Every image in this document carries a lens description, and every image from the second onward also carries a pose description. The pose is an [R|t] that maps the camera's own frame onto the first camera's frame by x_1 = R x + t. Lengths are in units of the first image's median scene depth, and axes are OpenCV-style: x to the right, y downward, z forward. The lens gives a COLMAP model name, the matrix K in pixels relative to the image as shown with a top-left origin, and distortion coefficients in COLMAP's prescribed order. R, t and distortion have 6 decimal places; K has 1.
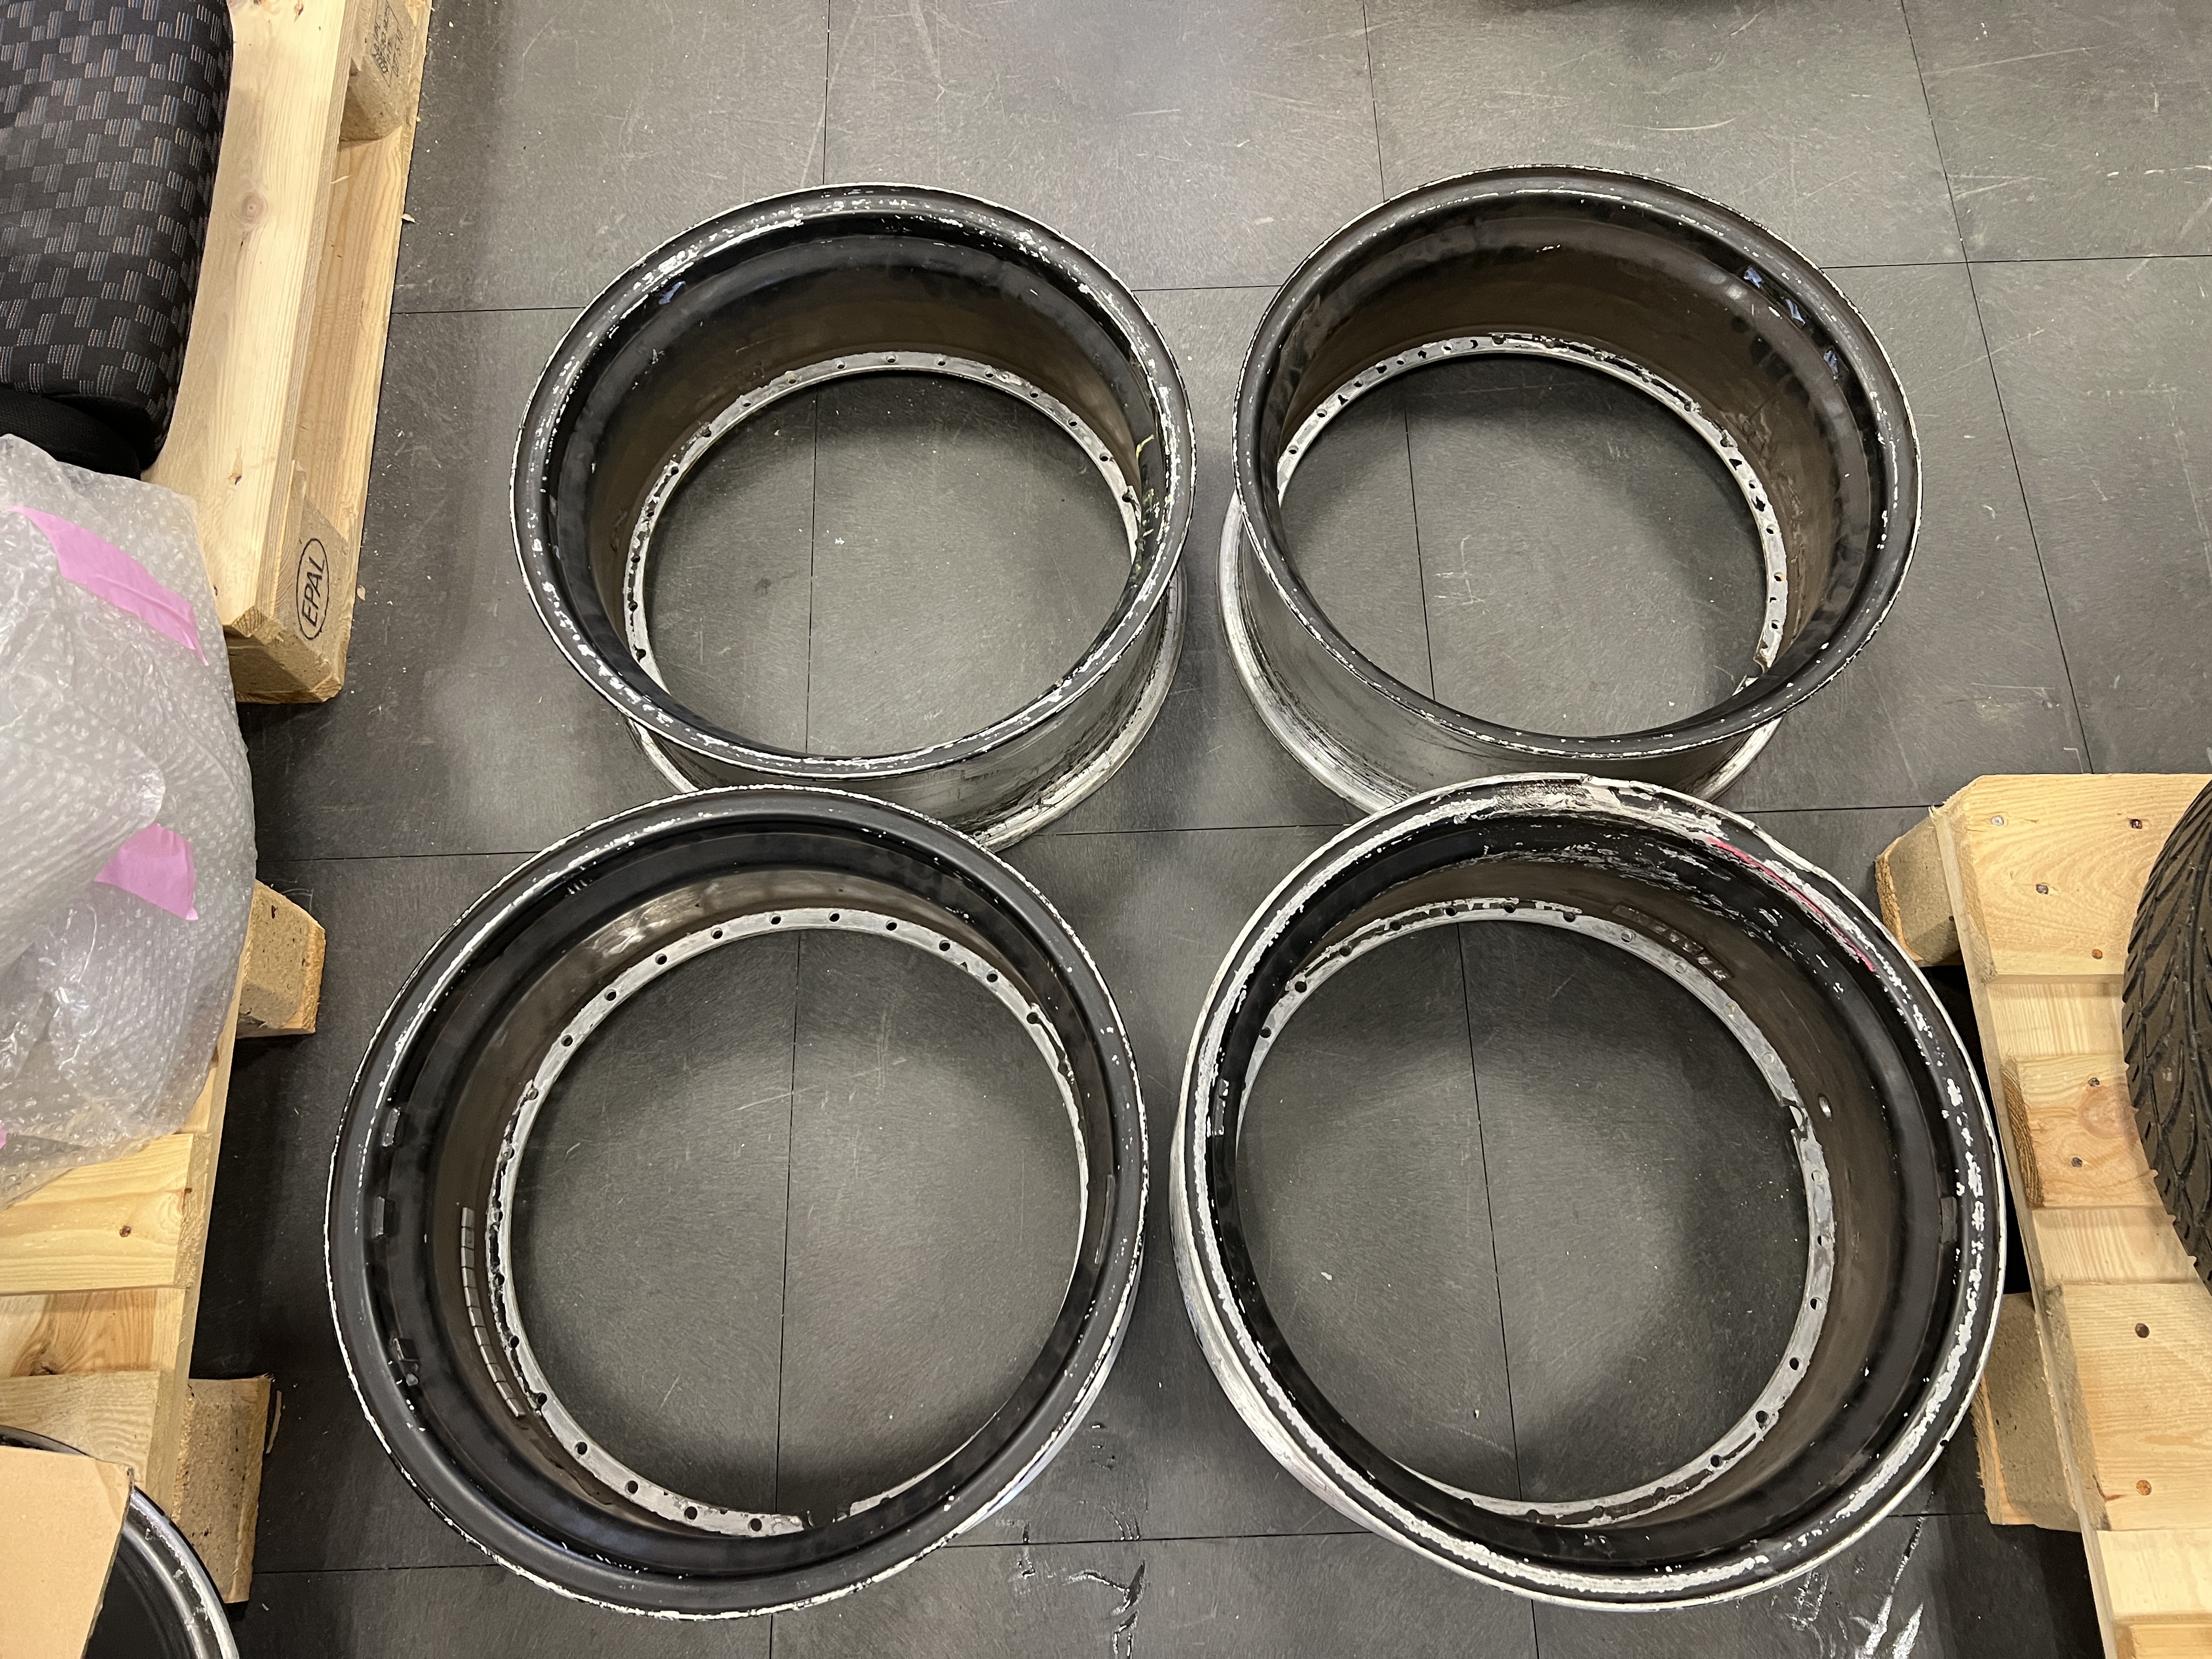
lens RADIAL K [[1692.7, 0, 1095.3], [0, 1692.7, 780.4], [0, 0, 1]] dist [0.054152, -0.050228]
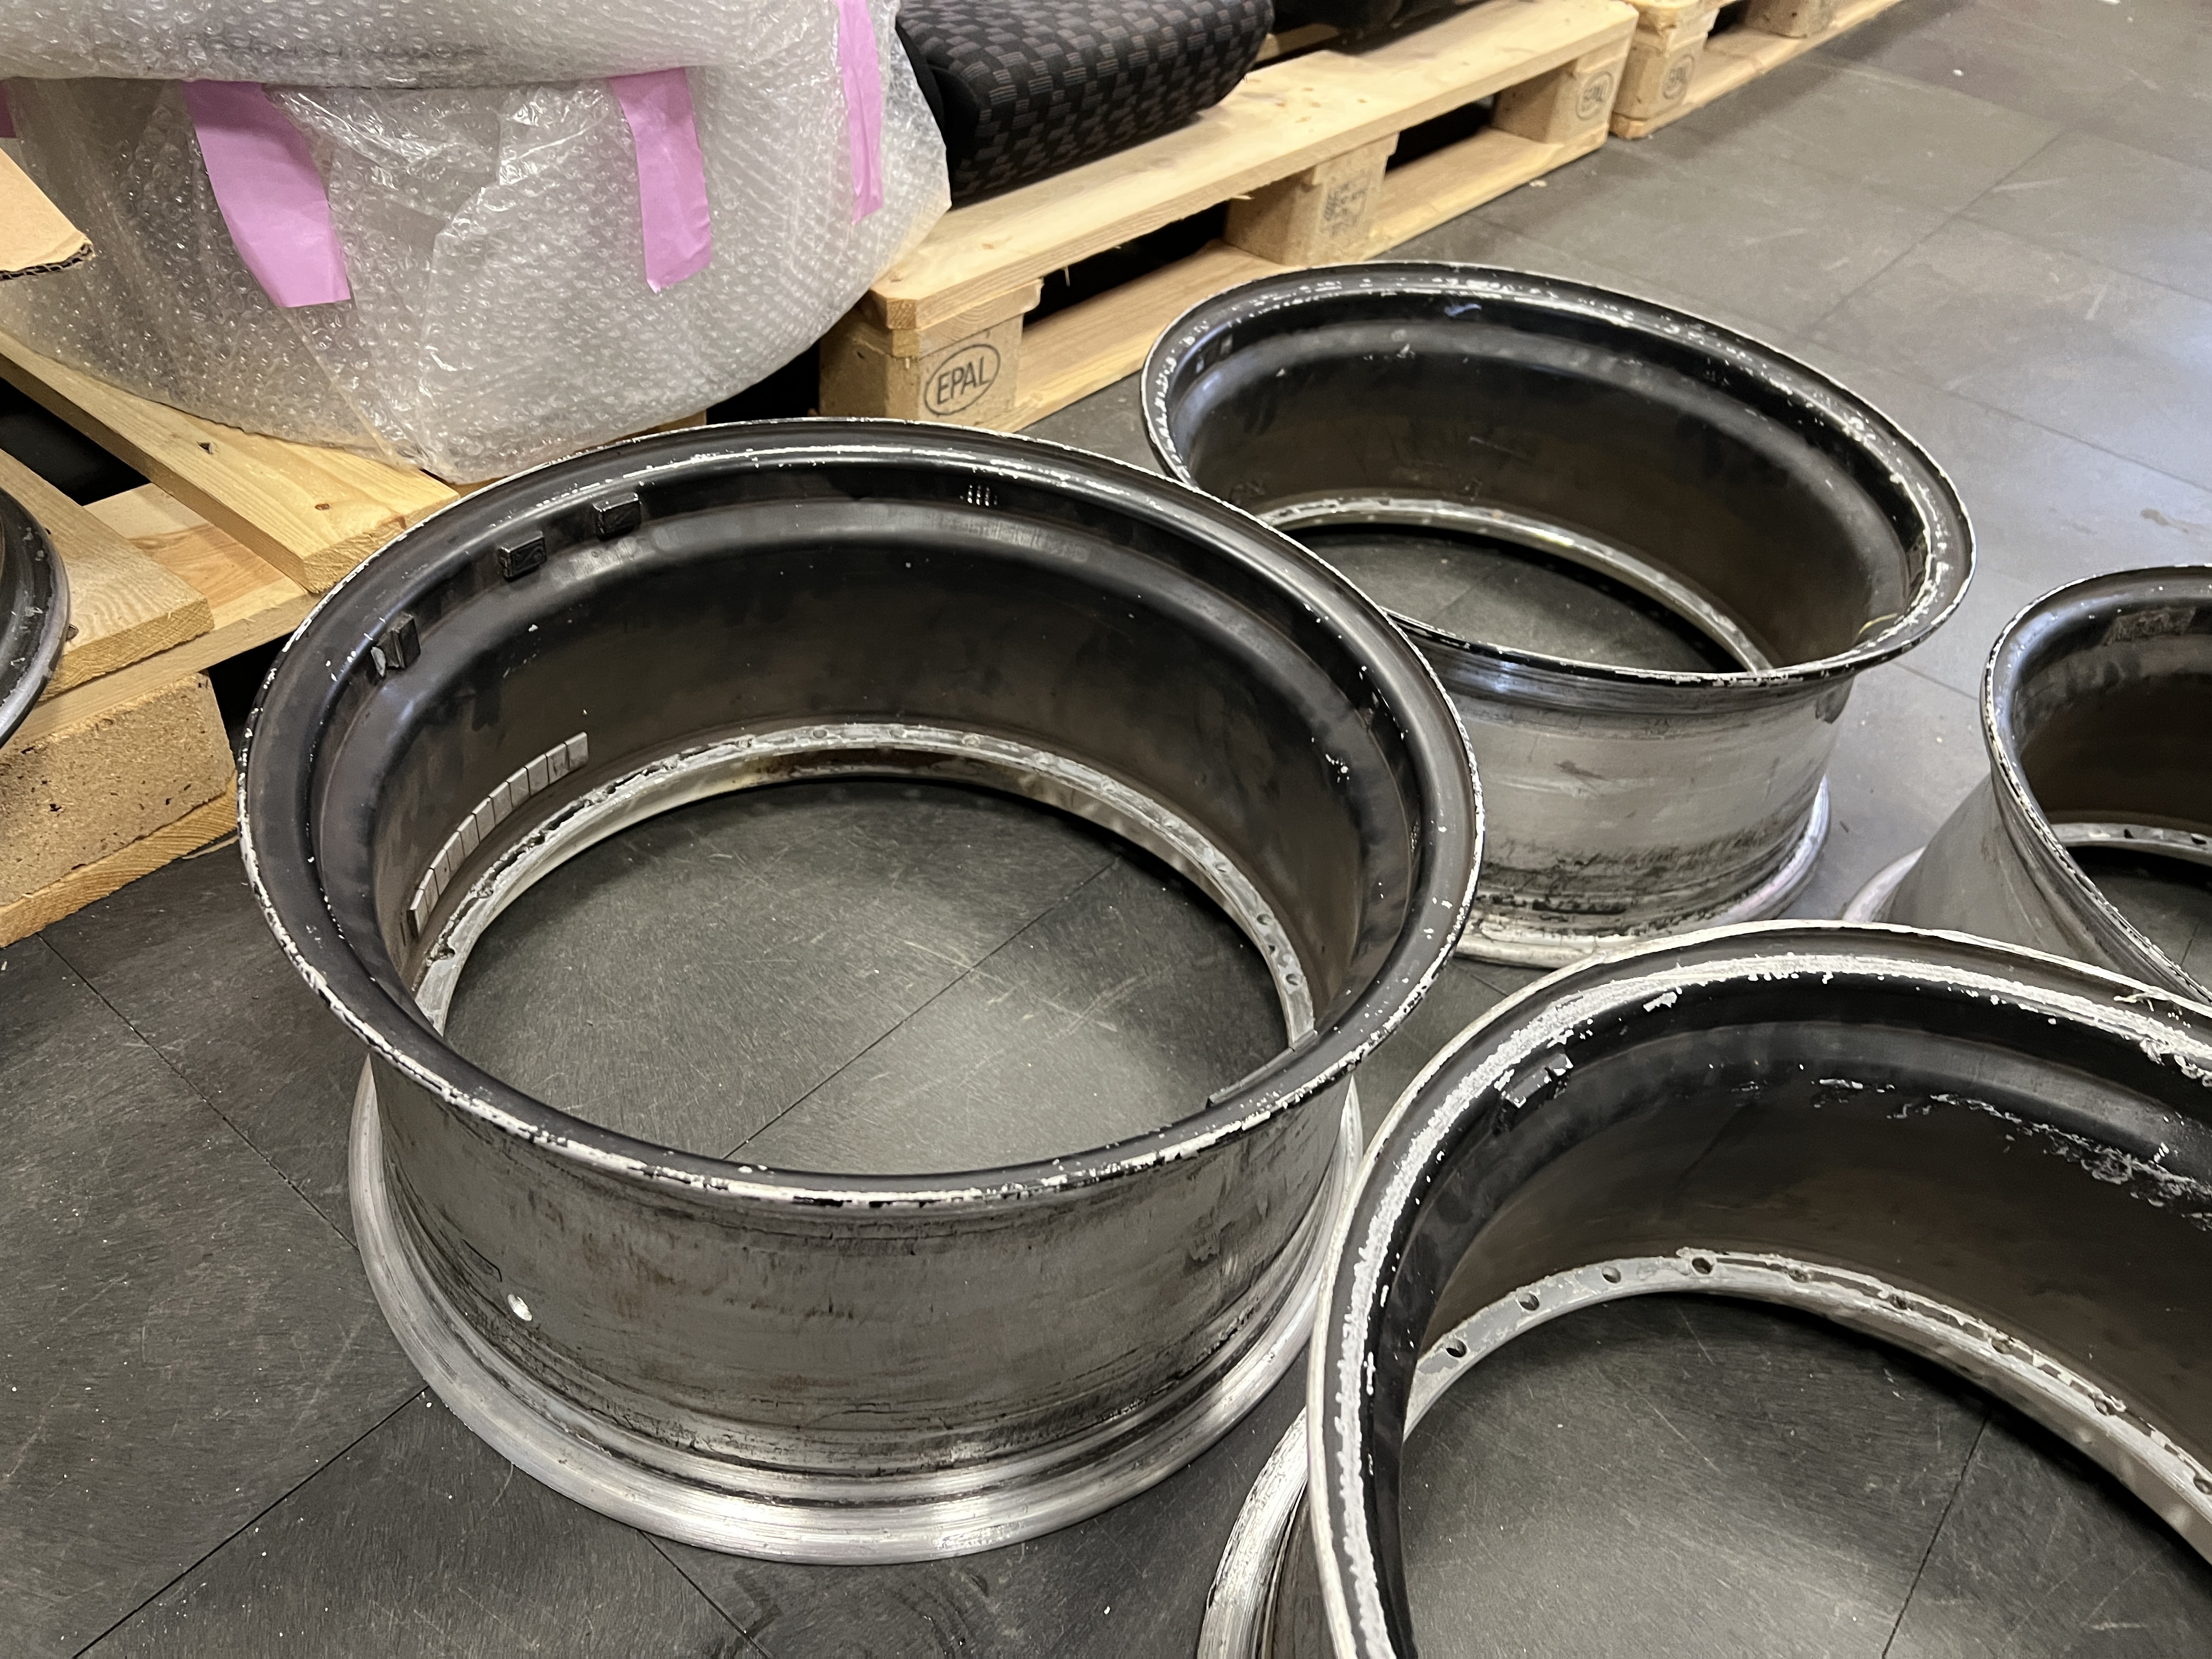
lens RADIAL K [[1673.2, 0, 1099.2], [0, 1673.2, 815.9], [0, 0, 1]] dist [0.042186, -0.050523]
pose [[0.753479, 0.495100, -0.432604, 0.141873], [-0.648029, 0.670364, -0.361484, 0.377332], [0.111031, 0.552710, 0.825944, 0.400913]]
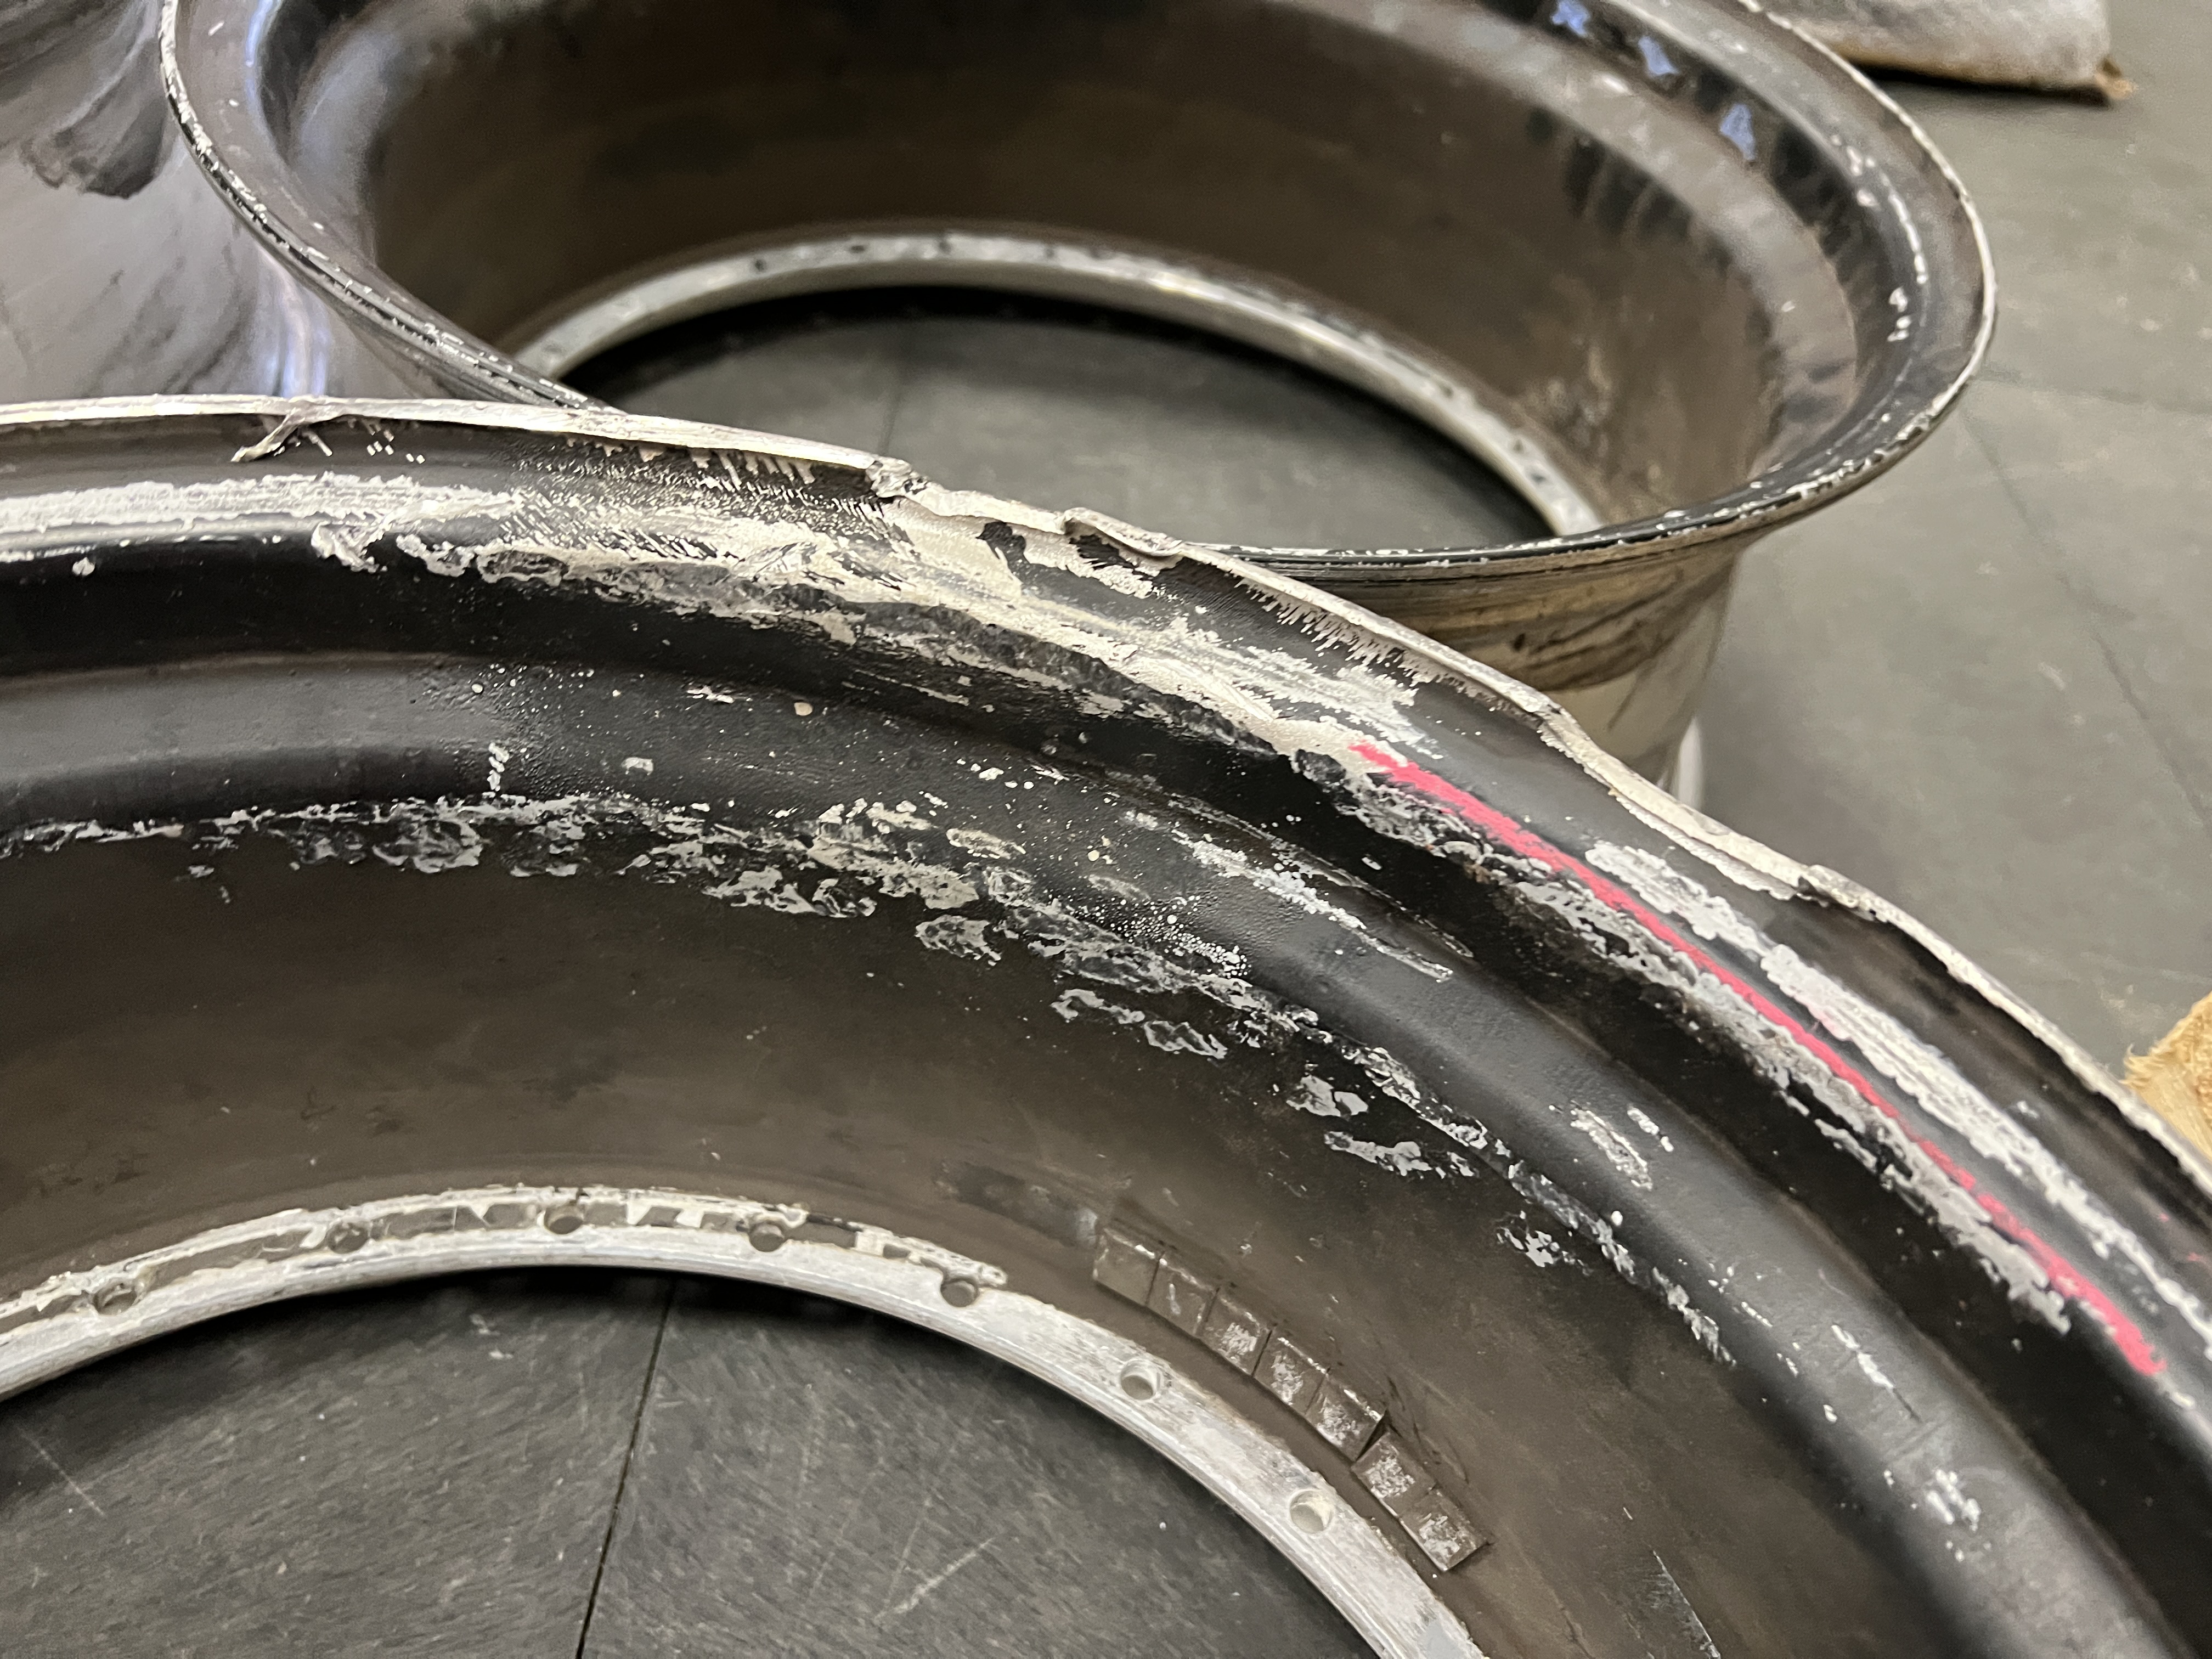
lens RADIAL K [[1673.2, 0, 1099.2], [0, 1673.2, 815.9], [0, 0, 1]] dist [0.042186, -0.050523]
pose [[0.987966, 0.149773, 0.038614, 0.288529], [-0.118558, 0.893651, -0.432819, 0.133599], [-0.099332, 0.423033, 0.900653, 0.727383]]
